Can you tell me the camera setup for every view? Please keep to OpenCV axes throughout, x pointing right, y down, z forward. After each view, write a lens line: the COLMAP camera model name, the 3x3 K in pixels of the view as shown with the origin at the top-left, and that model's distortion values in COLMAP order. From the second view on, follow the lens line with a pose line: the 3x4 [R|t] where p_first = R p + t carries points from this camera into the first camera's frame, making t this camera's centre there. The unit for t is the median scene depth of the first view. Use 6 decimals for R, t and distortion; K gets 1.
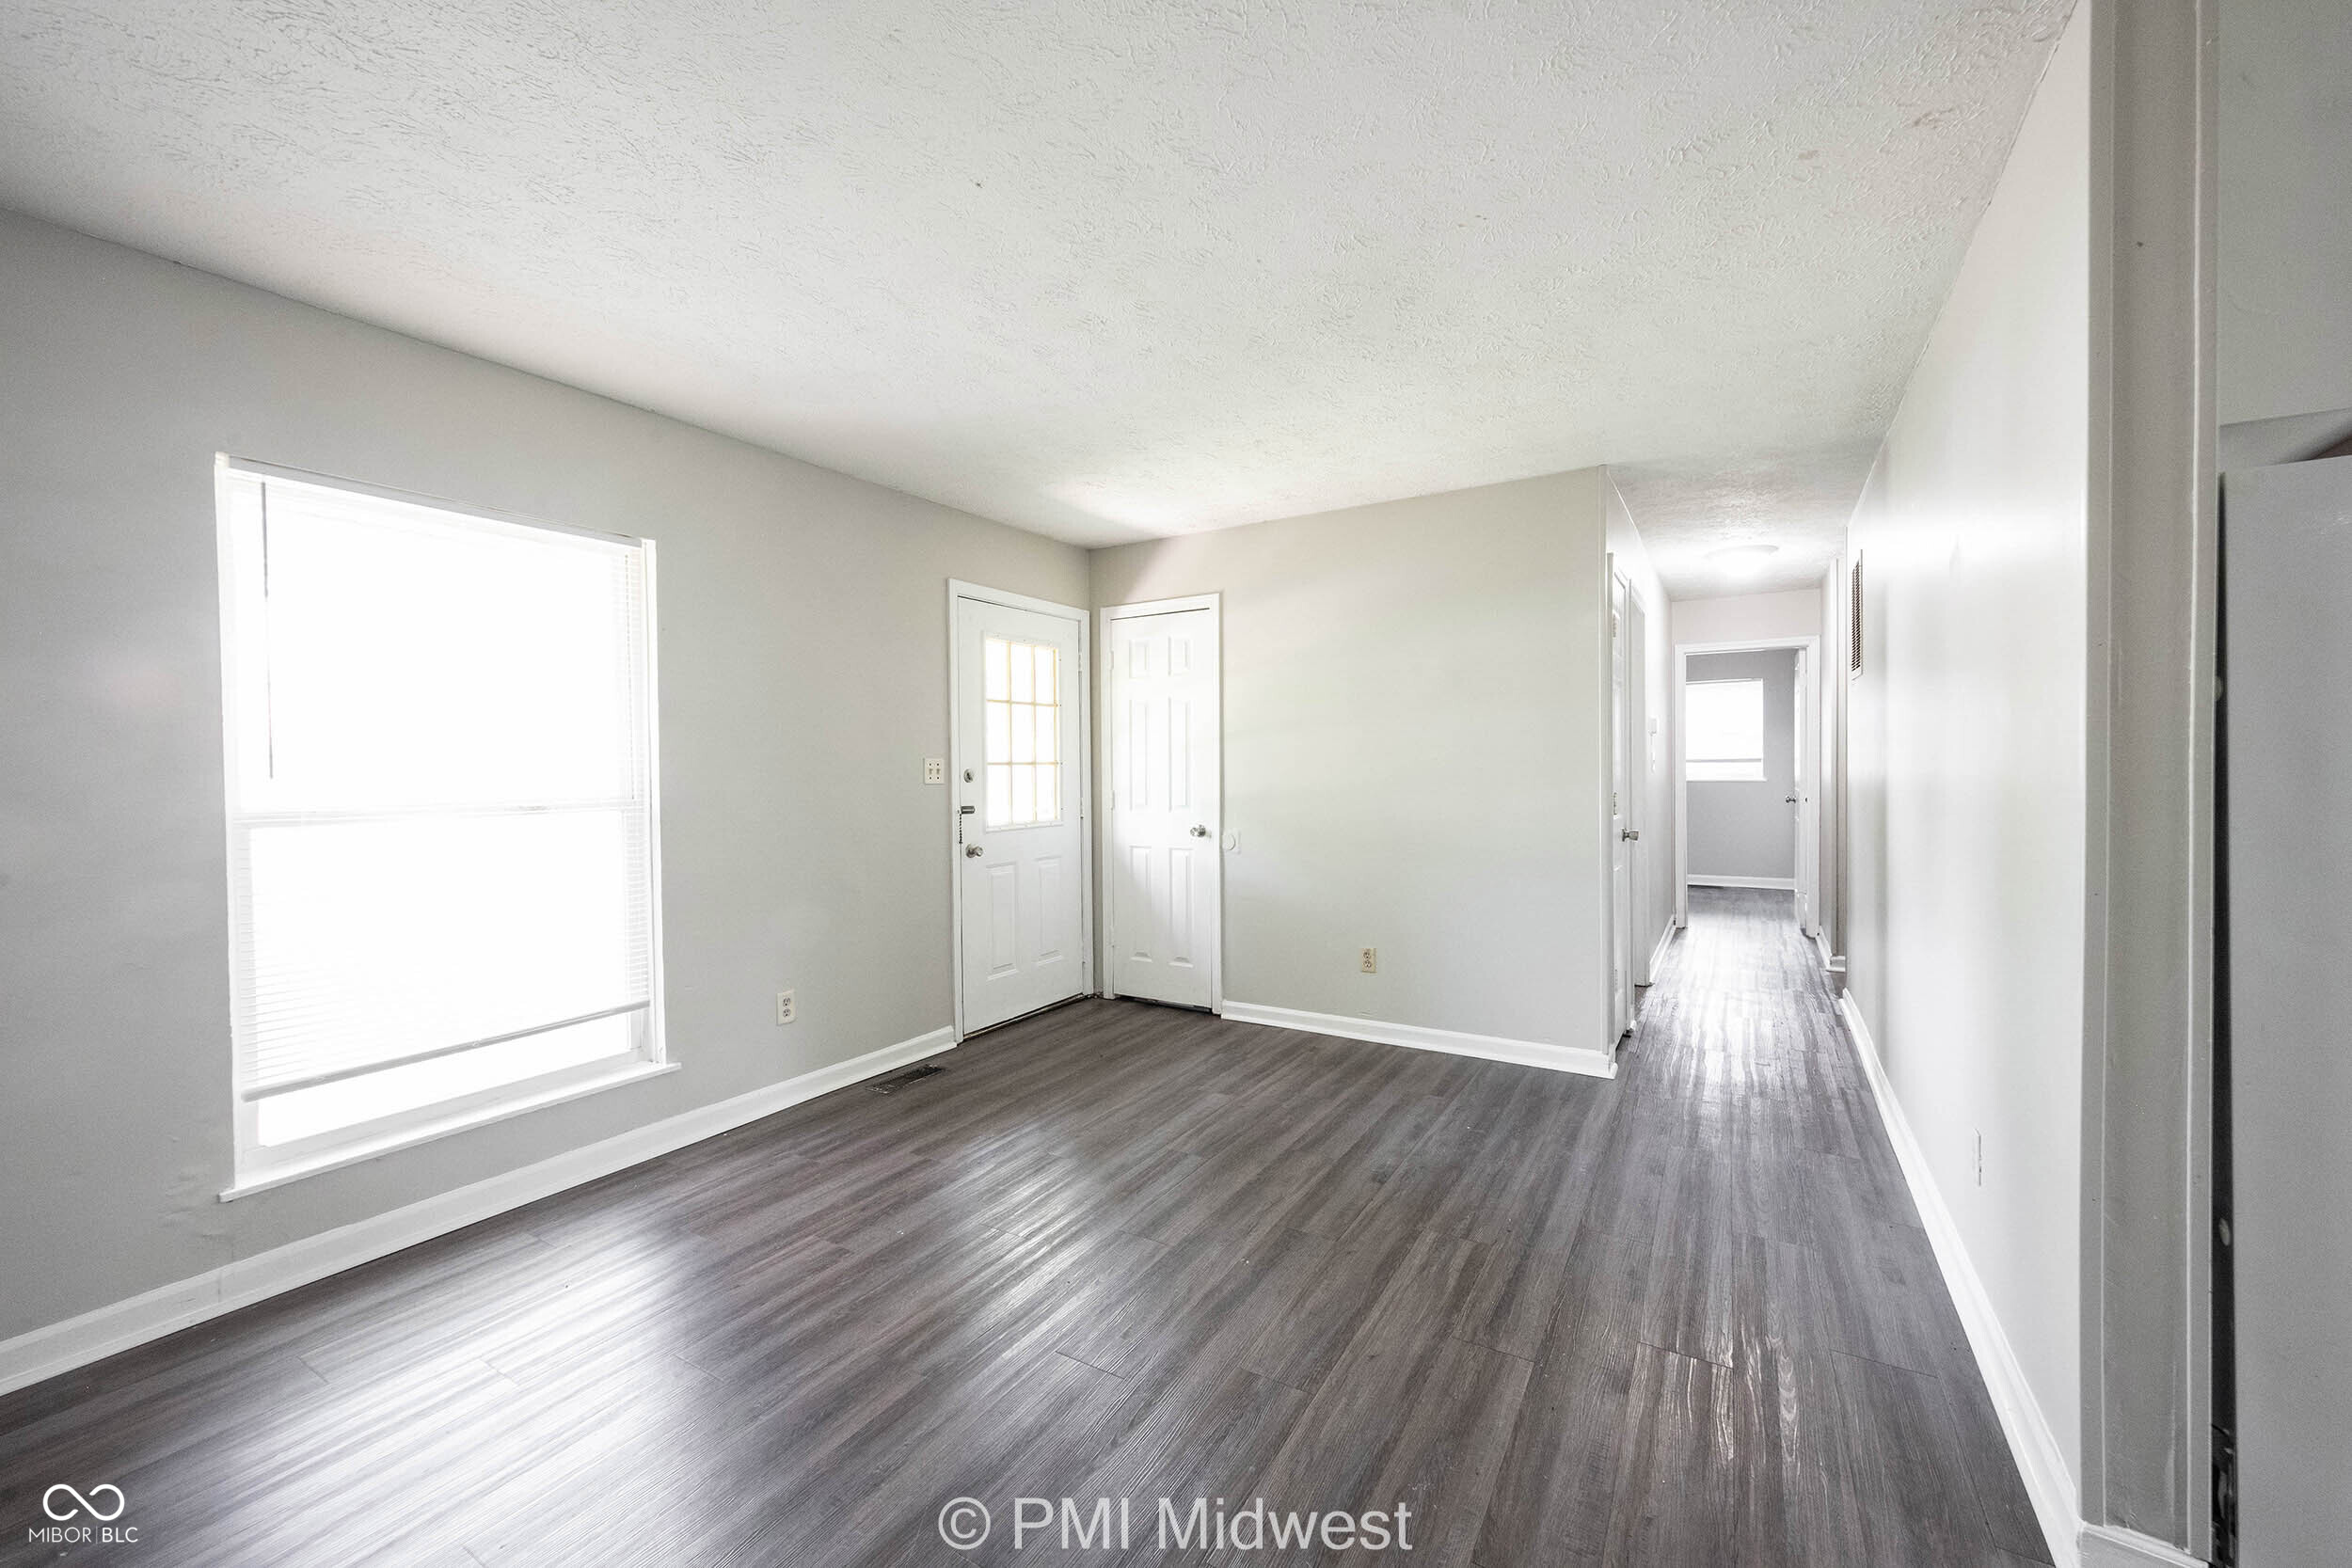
lens RADIAL K [[937.4, 0, 1175.5], [0, 937.4, 778.3], [0, 0, 1]] dist [-0.002474, -0.000515]
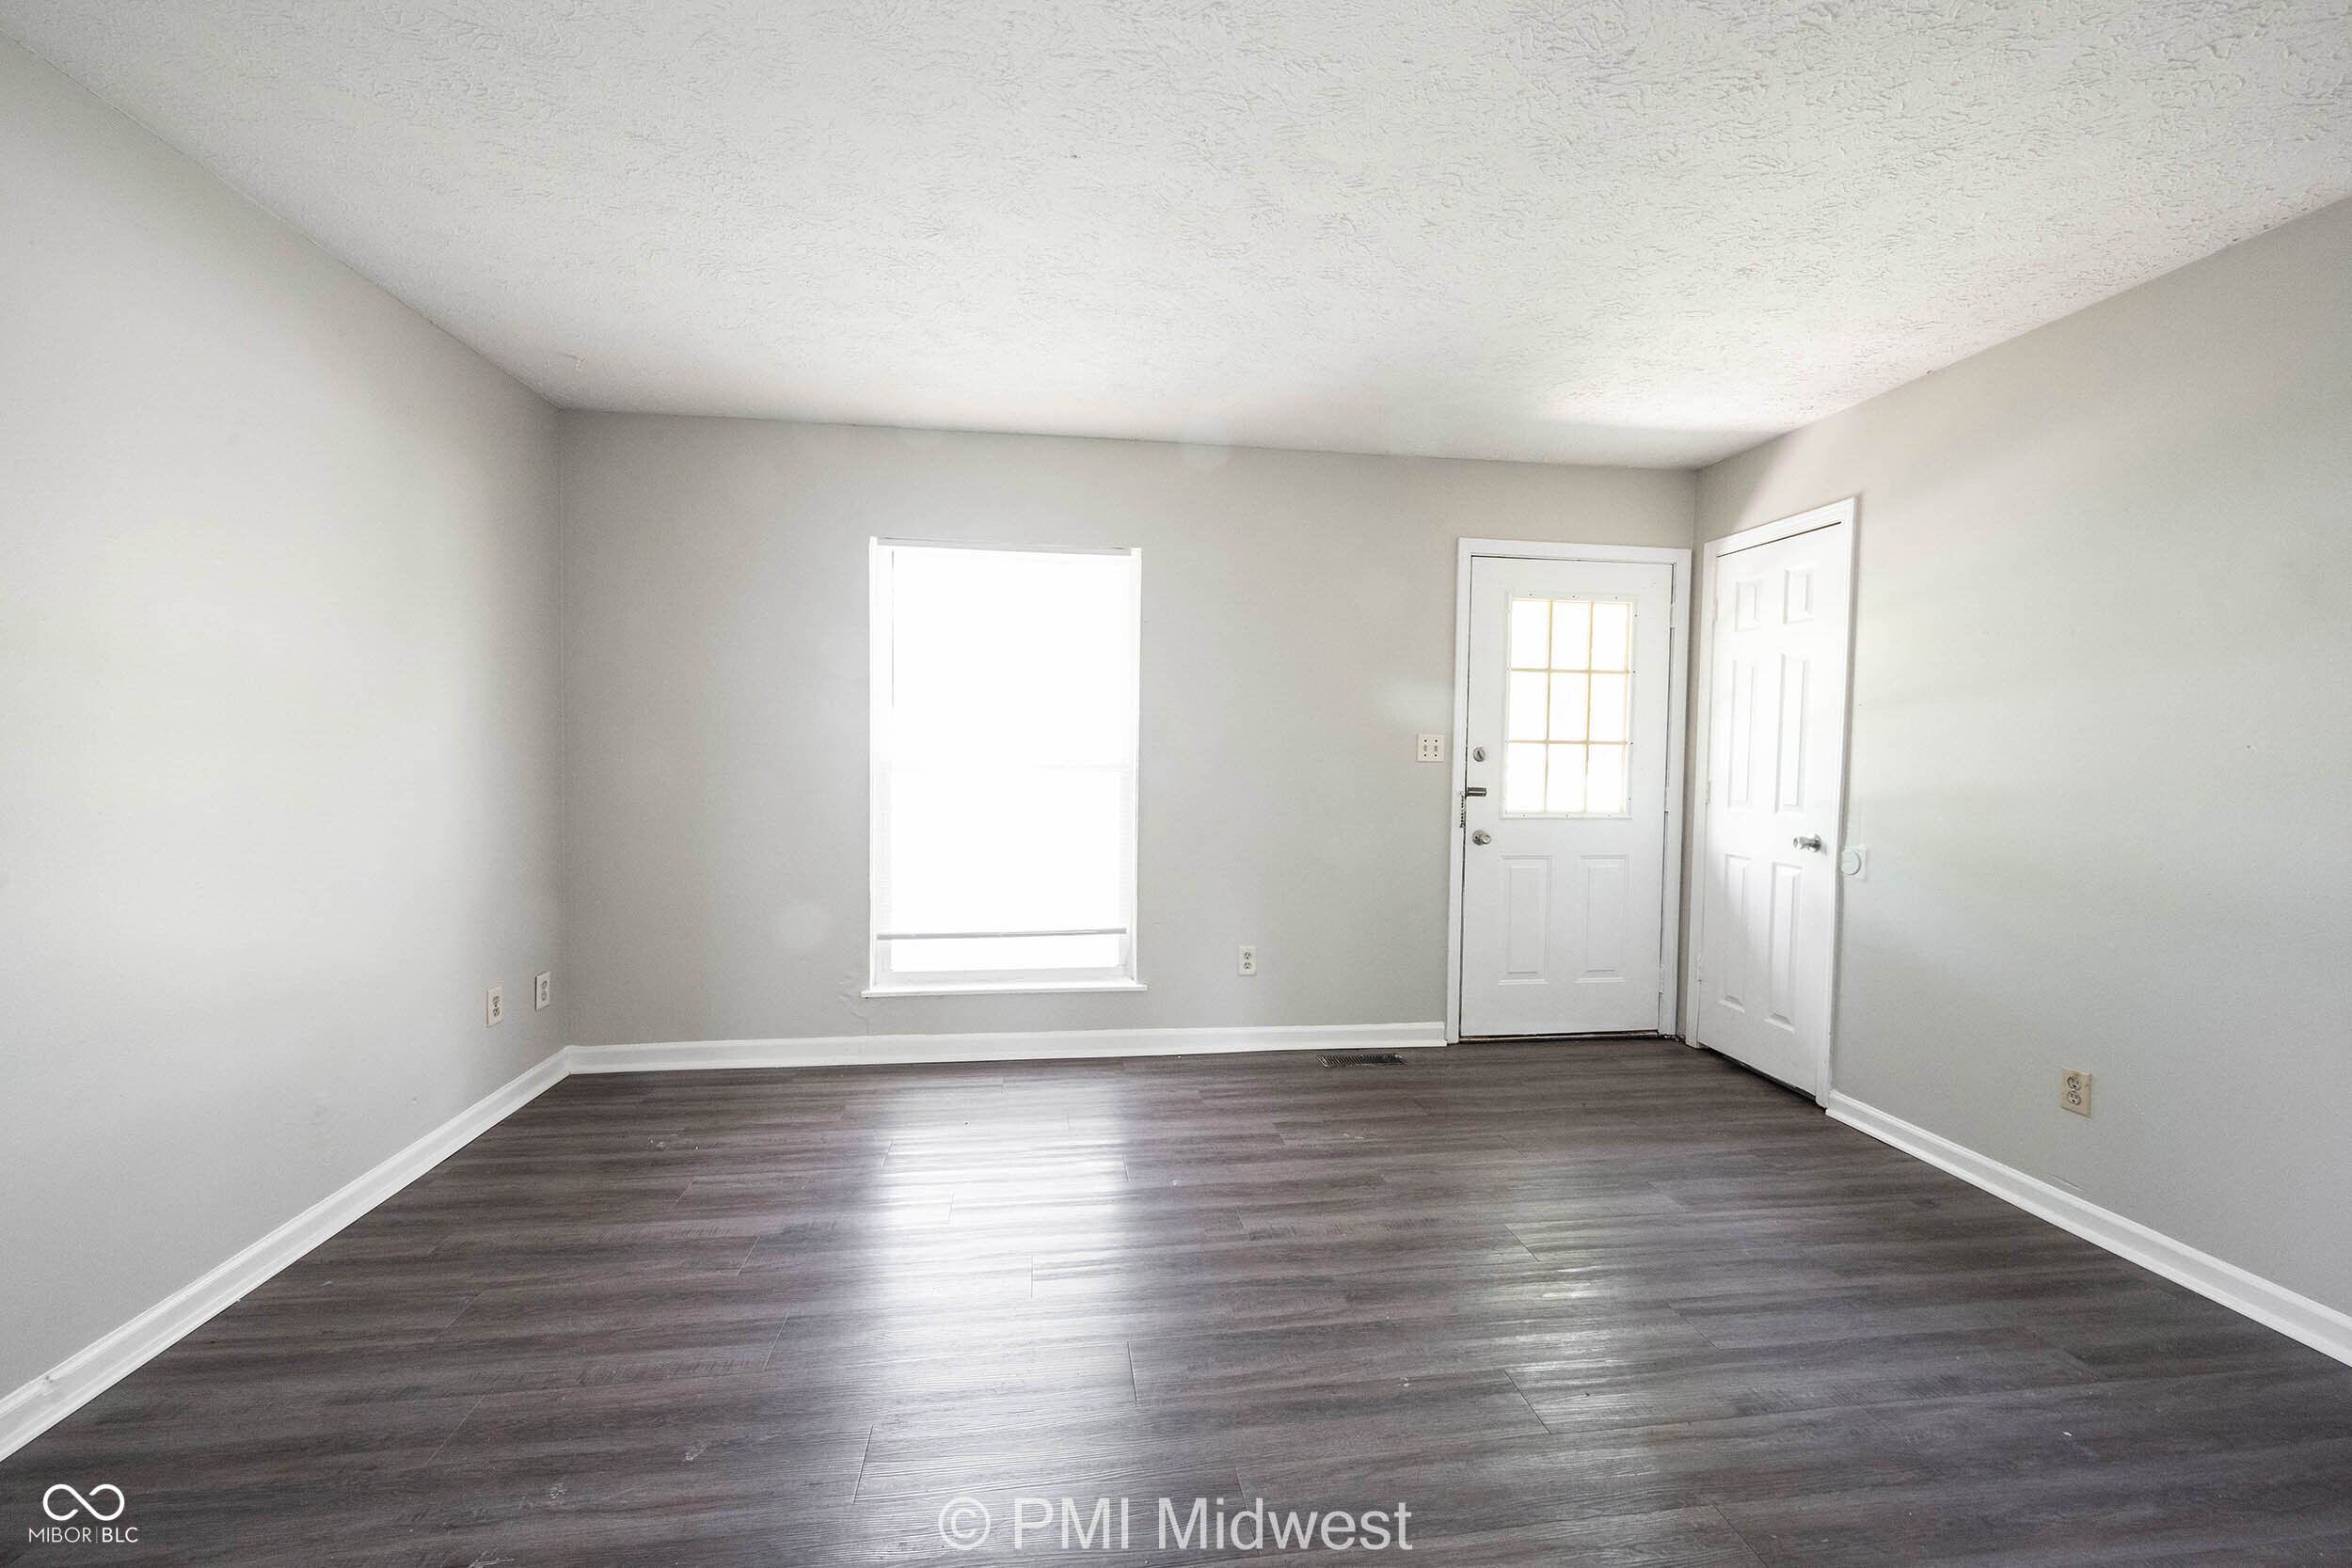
lens RADIAL K [[937.4, 0, 1177.3], [0, 937.4, 780.1], [0, 0, 1]] dist [-0.002474, -0.000515]
pose [[0.623259, 0.049802, -0.780428, 0.300114], [-0.030637, 0.998759, 0.039268, -0.004335], [0.781415, -0.000564, 0.624011, 0.205385]]
